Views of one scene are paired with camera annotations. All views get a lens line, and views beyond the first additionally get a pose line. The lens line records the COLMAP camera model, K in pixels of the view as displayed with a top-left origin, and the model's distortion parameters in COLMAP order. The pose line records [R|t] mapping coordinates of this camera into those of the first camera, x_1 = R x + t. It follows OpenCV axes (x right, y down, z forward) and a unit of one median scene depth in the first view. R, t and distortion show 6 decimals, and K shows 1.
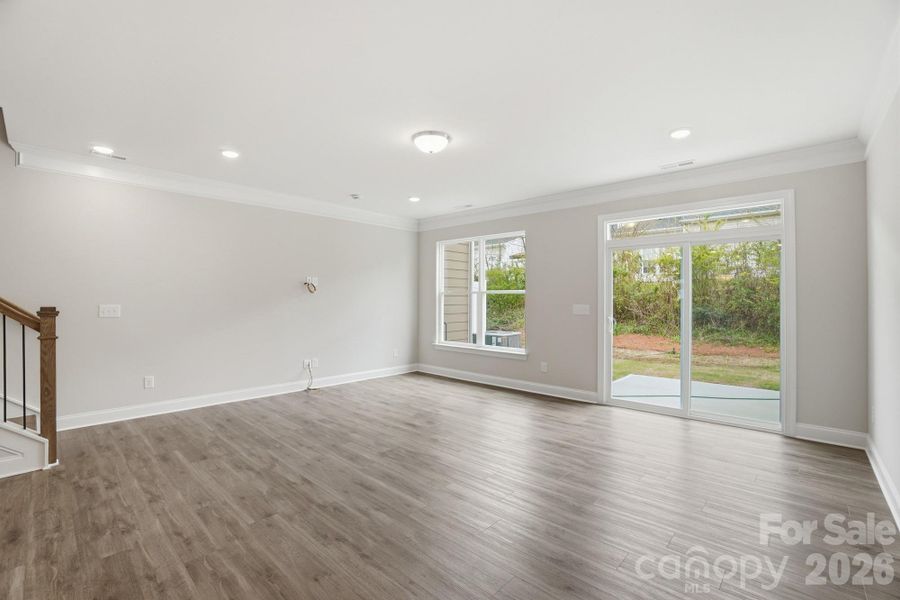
lens RADIAL K [[400.8, 0, 445.2], [0, 400.8, 297.0], [0, 0, 1]] dist [-0.052445, 0.012465]
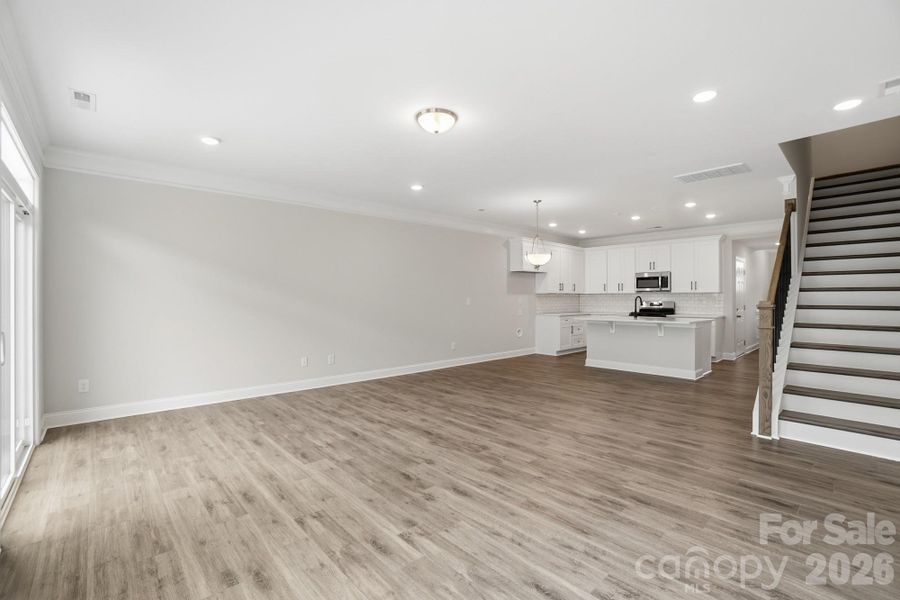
lens RADIAL K [[400.8, 0, 448.4], [0, 400.8, 299.9], [0, 0, 1]] dist [-0.052445, 0.012465]
pose [[-0.997427, -0.002315, 0.071655, -0.110618], [-0.002453, 0.999995, -0.001840, 0.019309], [-0.071650, -0.002011, -0.997428, 1.620423]]
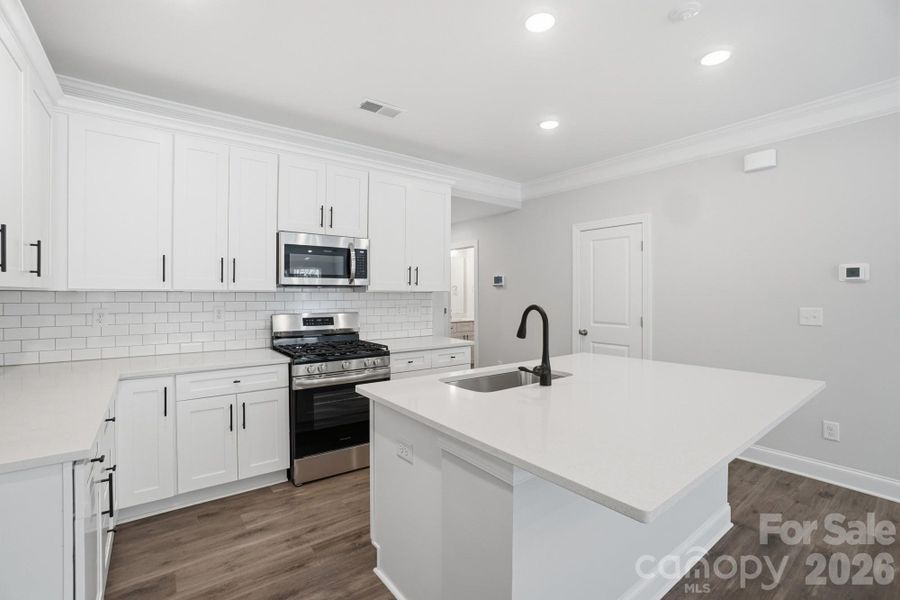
lens RADIAL K [[400.8, 0, 445.5], [0, 400.8, 294.6], [0, 0, 1]] dist [-0.052445, 0.012465]
pose [[-0.176508, -0.001928, -0.984297, -0.316843], [0.004165, 0.999988, -0.002705, -0.014719], [0.984290, -0.004577, -0.176498, -0.194670]]
